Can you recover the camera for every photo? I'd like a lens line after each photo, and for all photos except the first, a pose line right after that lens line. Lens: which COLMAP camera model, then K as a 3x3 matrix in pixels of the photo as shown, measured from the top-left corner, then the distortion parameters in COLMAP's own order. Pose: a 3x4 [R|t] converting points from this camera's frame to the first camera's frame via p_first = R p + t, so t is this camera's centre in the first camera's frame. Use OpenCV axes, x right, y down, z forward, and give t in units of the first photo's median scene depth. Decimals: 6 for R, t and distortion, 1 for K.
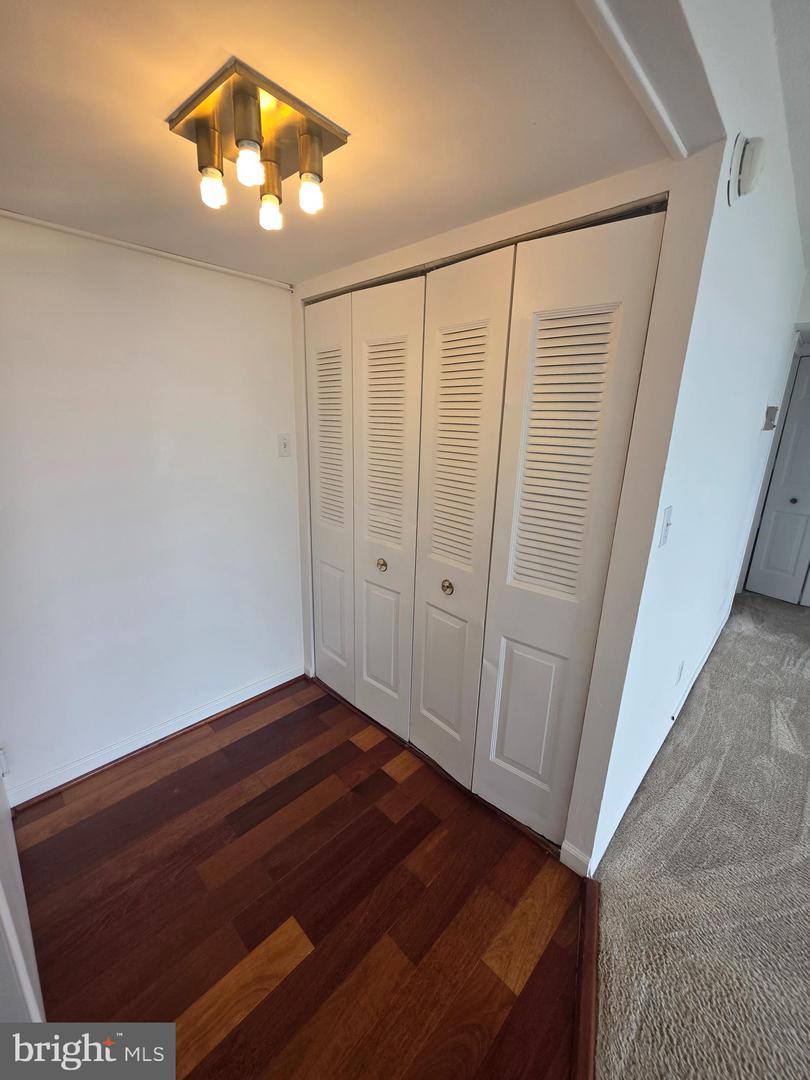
lens RADIAL K [[432.2, 0, 395.1], [0, 432.2, 530.5], [0, 0, 1]] dist [-0.003848, -0.000782]
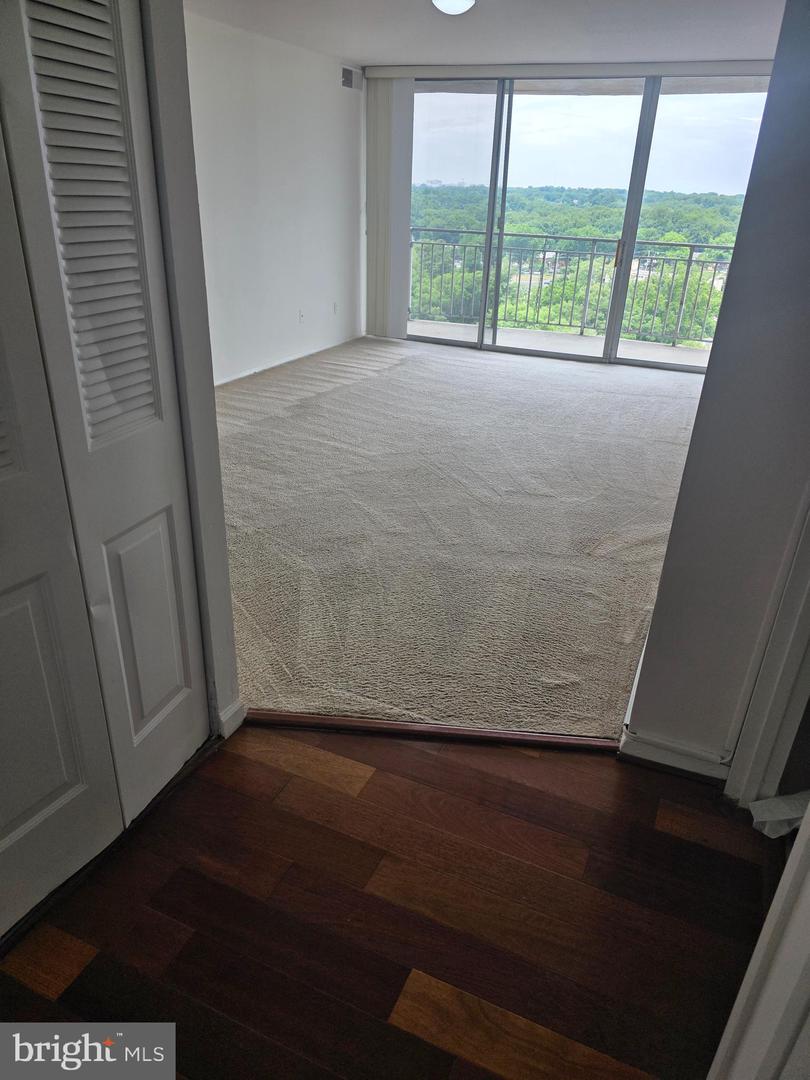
lens RADIAL K [[728.9, 0, 410.9], [0, 728.9, 543.0], [0, 0, 1]] dist [-0.004806, -0.001514]
pose [[-0.366090, -0.416939, 0.831949, -0.884999], [0.181040, 0.845021, 0.503154, -0.215670], [-0.912799, 0.334816, -0.233871, 1.048037]]
